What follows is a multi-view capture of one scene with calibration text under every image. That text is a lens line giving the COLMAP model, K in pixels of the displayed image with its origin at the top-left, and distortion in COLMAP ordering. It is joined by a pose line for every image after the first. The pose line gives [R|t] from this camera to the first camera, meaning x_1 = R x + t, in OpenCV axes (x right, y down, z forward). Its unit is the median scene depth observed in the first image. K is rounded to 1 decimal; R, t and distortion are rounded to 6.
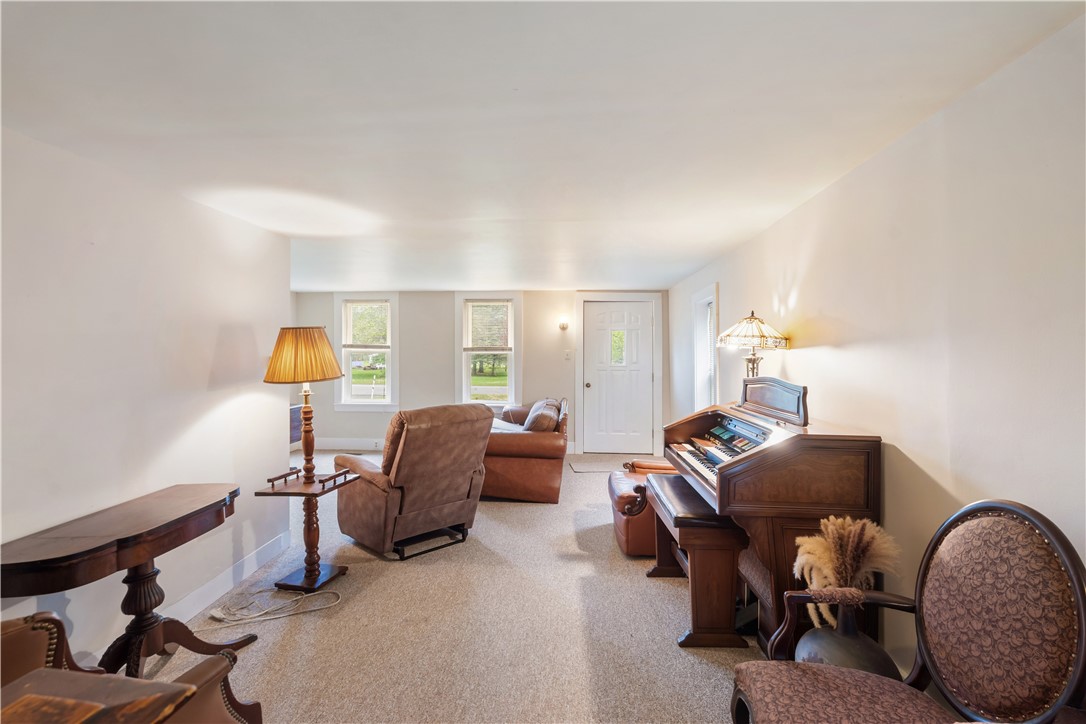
lens RADIAL K [[485.1, 0, 545.7], [0, 485.1, 357.9], [0, 0, 1]] dist [-0.002596, 0.000870]
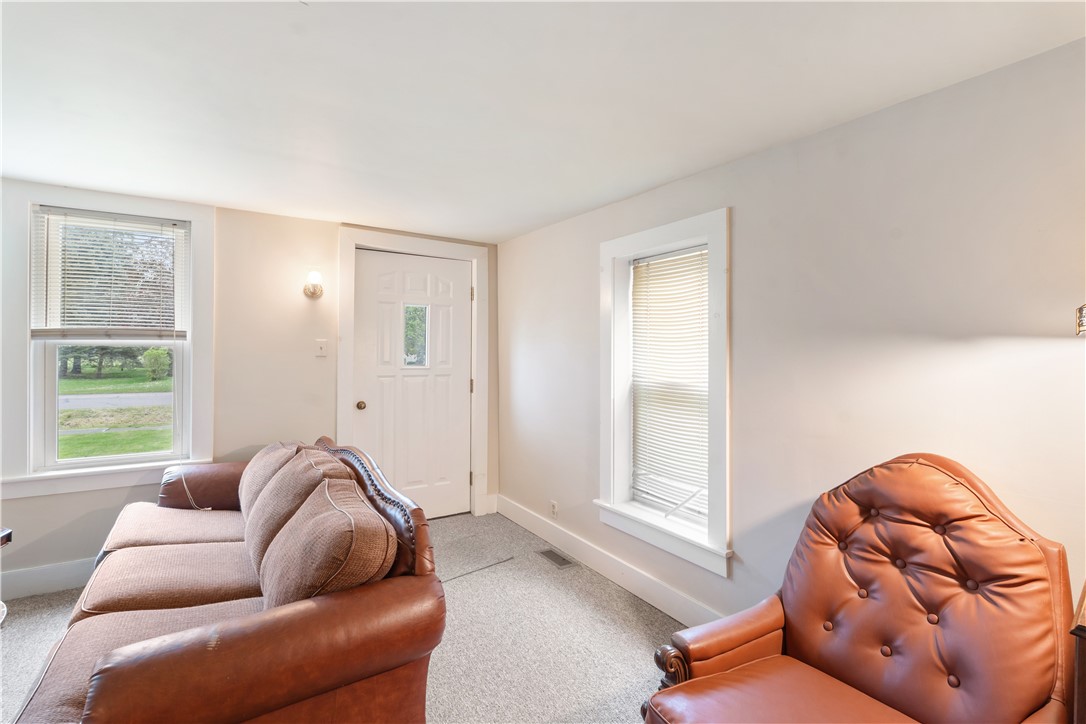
lens RADIAL K [[485.1, 0, 536.7], [0, 485.1, 346.6], [0, 0, 1]] dist [-0.002596, 0.000870]
pose [[0.809375, 0.006766, 0.587253, -0.070511], [0.000197, 0.999930, -0.011793, -0.001944], [-0.587292, 0.009661, 0.809318, 0.454969]]
